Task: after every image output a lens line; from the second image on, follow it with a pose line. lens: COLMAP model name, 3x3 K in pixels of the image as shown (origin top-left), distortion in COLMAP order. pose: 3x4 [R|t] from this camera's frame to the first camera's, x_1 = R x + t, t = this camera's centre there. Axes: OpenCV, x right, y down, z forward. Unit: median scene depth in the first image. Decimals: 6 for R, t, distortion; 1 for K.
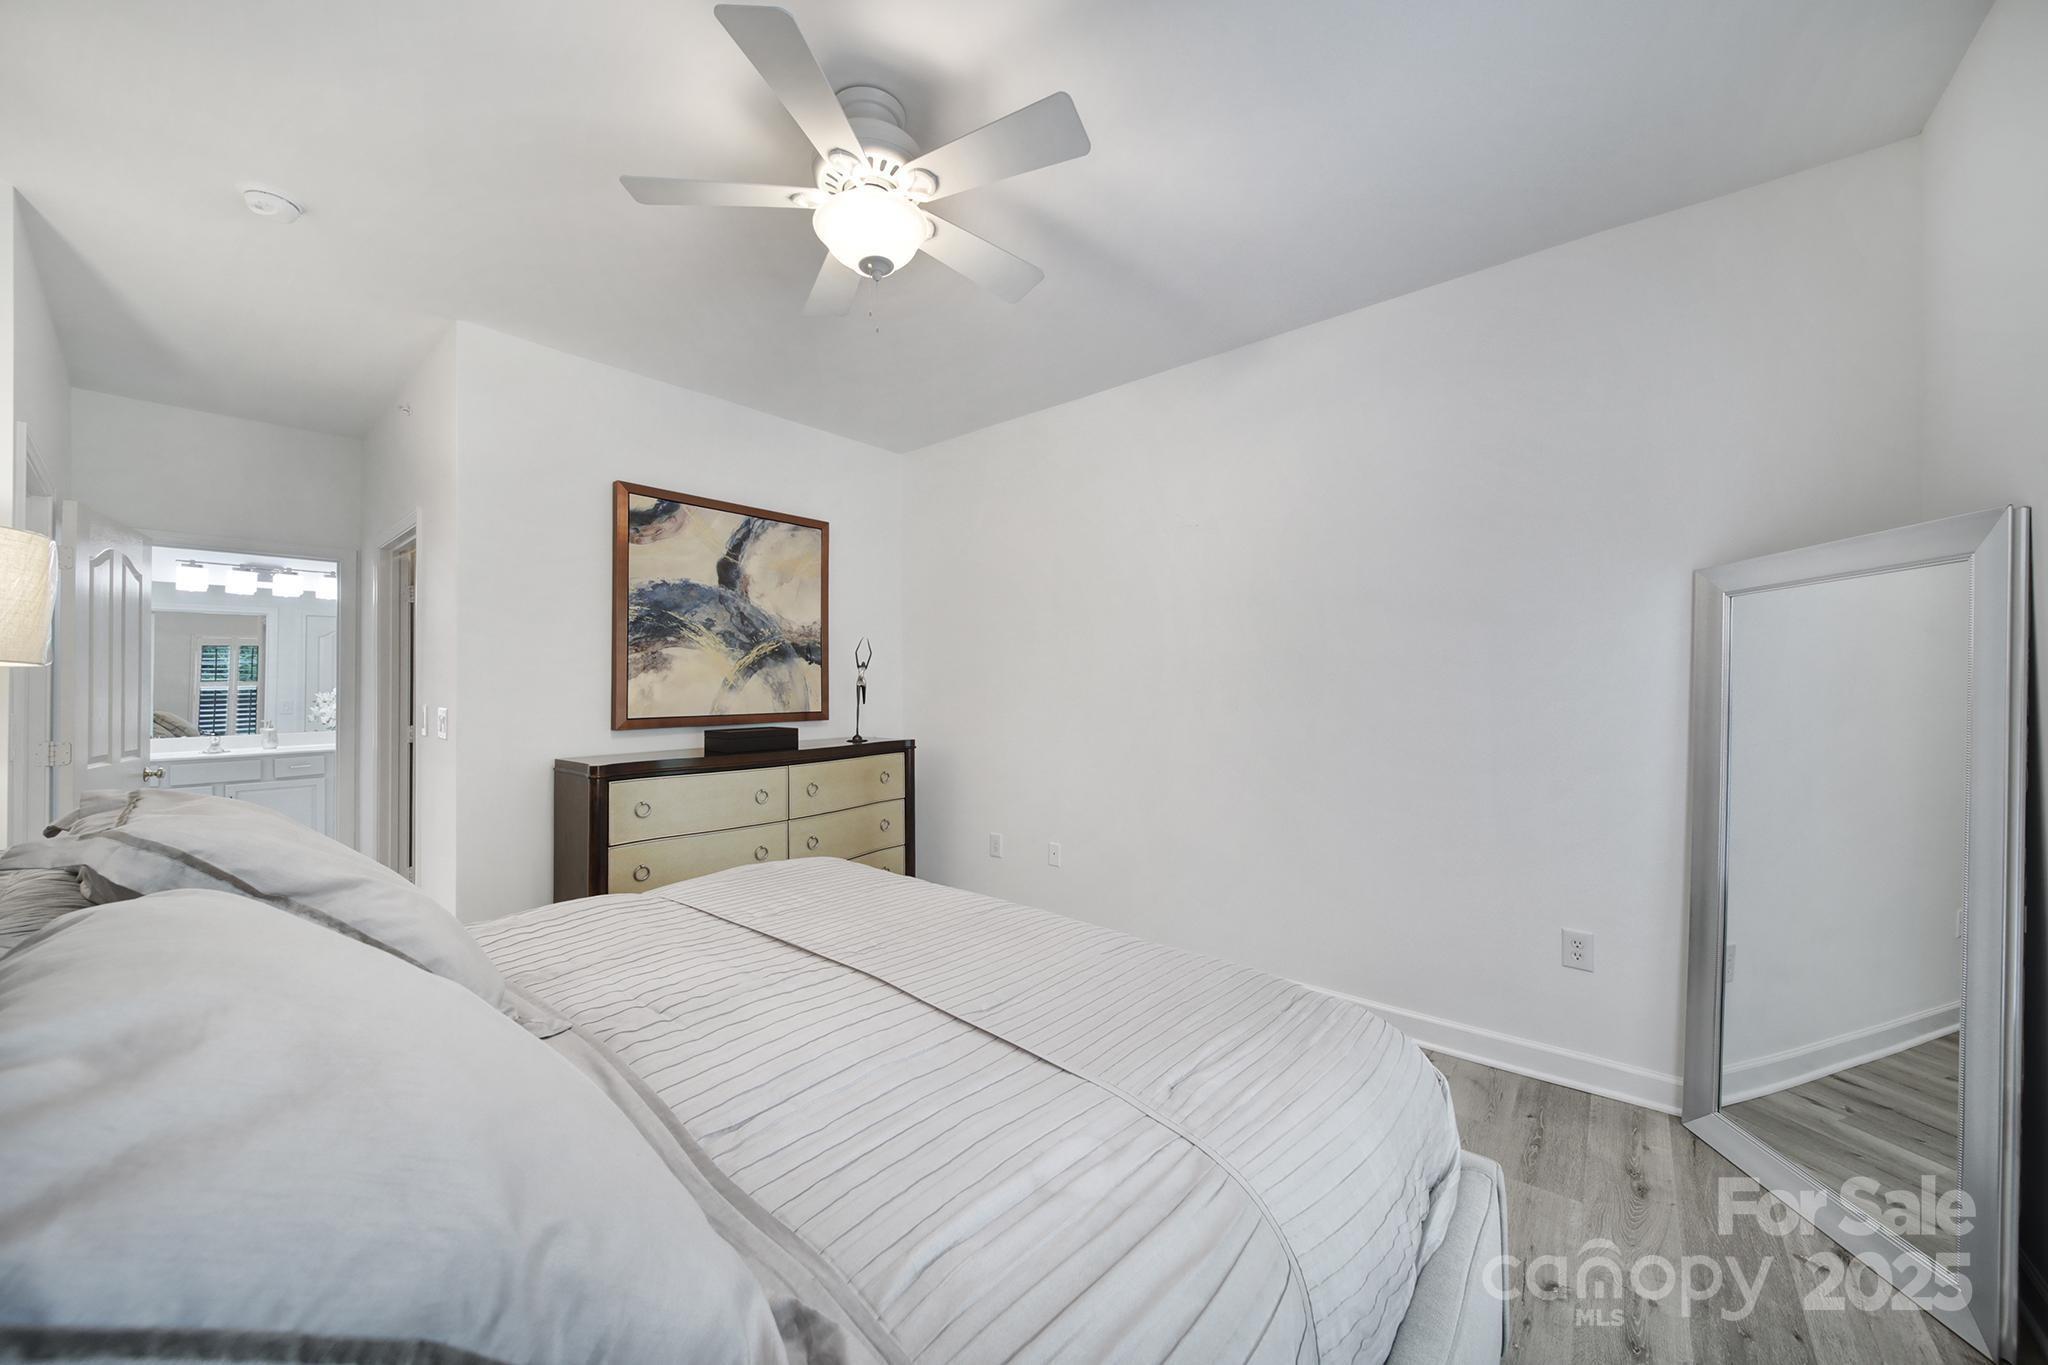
lens RADIAL K [[735.4, 0, 1024.0], [0, 735.4, 682.5], [0, 0, 1]] dist [-0.000483, -0.000052]
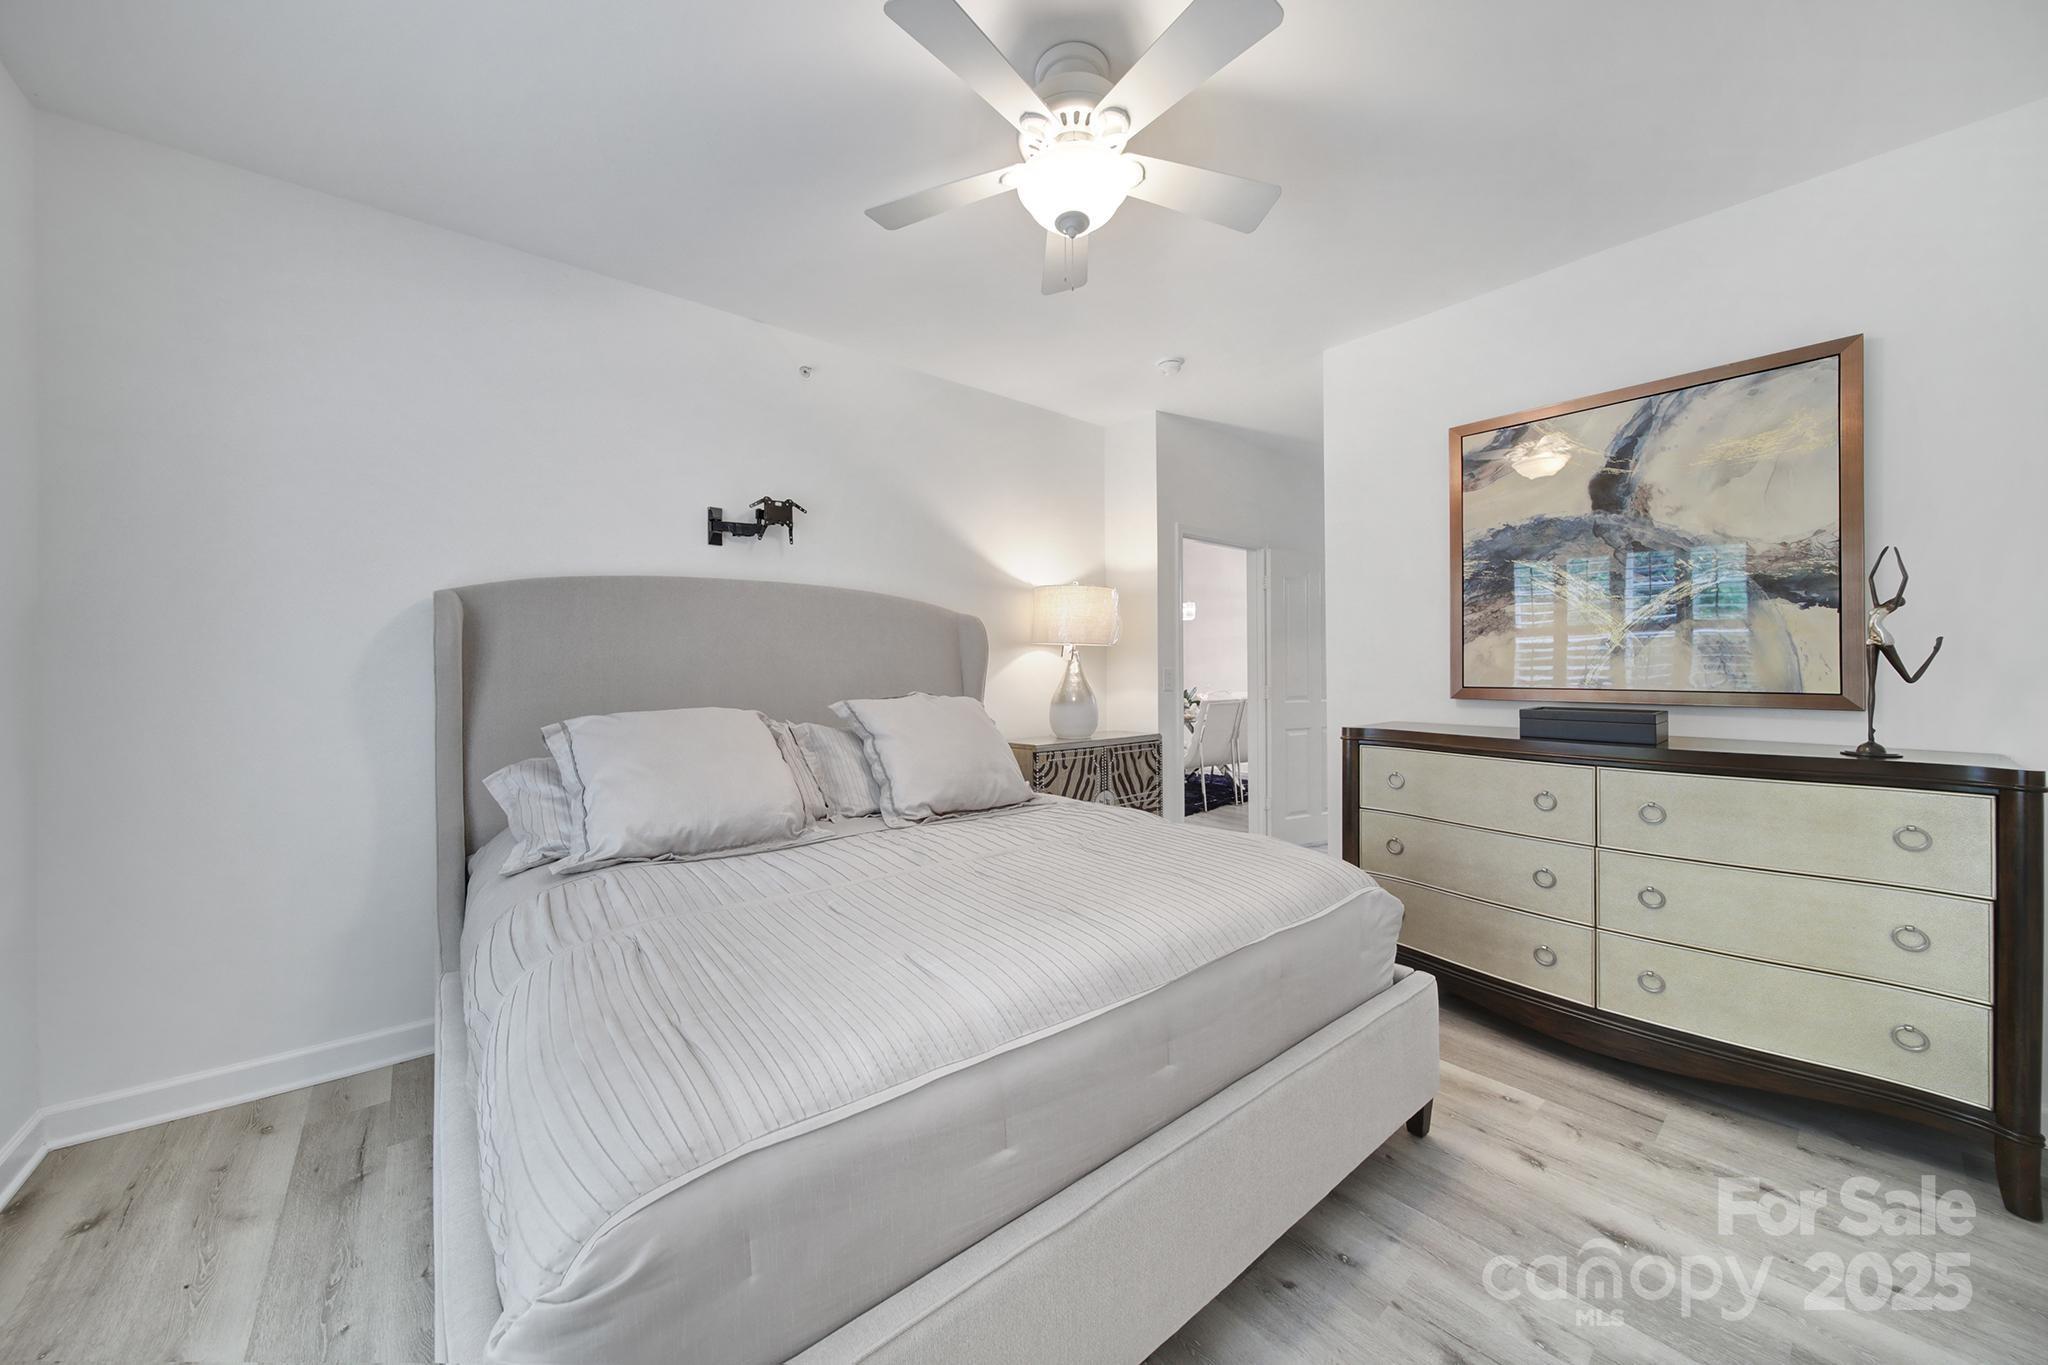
lens RADIAL K [[735.4, 0, 1024.0], [0, 735.4, 682.5], [0, 0, 1]] dist [-0.000483, -0.000052]
pose [[-0.199164, 0.035148, -0.979336, 0.430560], [0.012072, 0.999369, 0.033412, 0.006452], [0.979892, -0.005168, -0.199462, 0.603174]]
